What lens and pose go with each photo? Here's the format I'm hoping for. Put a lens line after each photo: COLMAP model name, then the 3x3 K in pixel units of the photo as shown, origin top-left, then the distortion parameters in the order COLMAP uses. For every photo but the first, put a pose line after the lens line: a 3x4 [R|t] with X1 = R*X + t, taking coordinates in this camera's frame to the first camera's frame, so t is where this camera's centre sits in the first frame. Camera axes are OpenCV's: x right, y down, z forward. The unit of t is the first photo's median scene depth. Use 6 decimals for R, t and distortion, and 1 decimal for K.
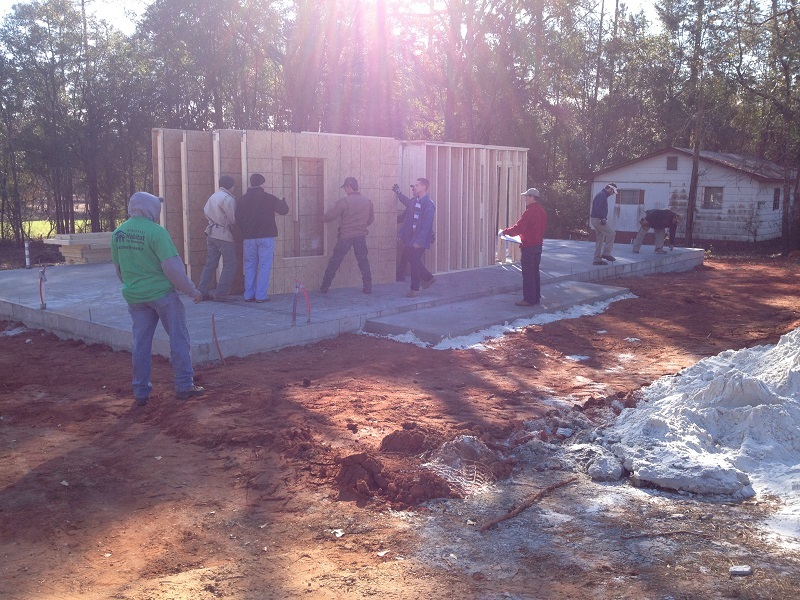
lens RADIAL K [[806.5, 0, 364.3], [0, 806.5, 298.2], [0, 0, 1]] dist [0.248898, -0.535941]
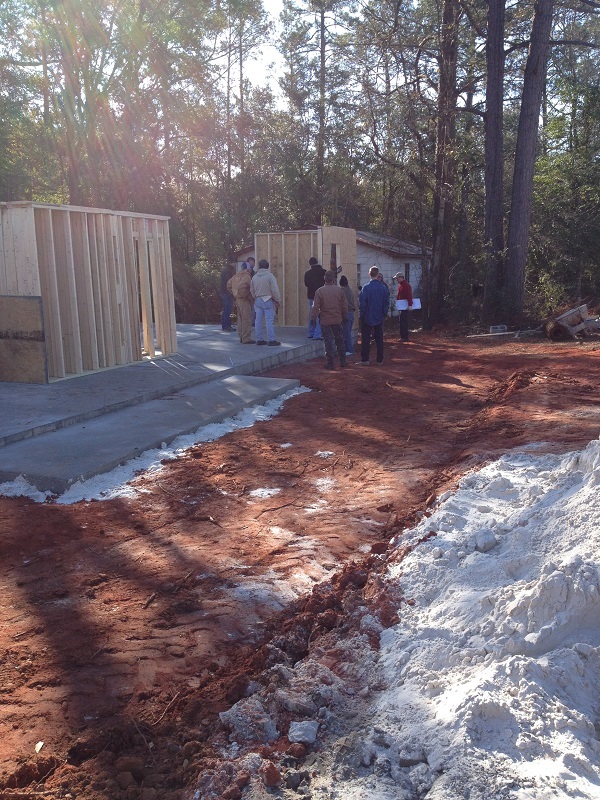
lens RADIAL K [[820.9, 0, 299.7], [0, 820.9, 385.8], [0, 0, 1]] dist [0.235311, -0.648448]
pose [[0.938251, -0.076347, 0.337426, 0.047223], [0.075324, 0.997028, 0.016143, -0.028531], [-0.337656, 0.010270, 0.941214, 0.283080]]
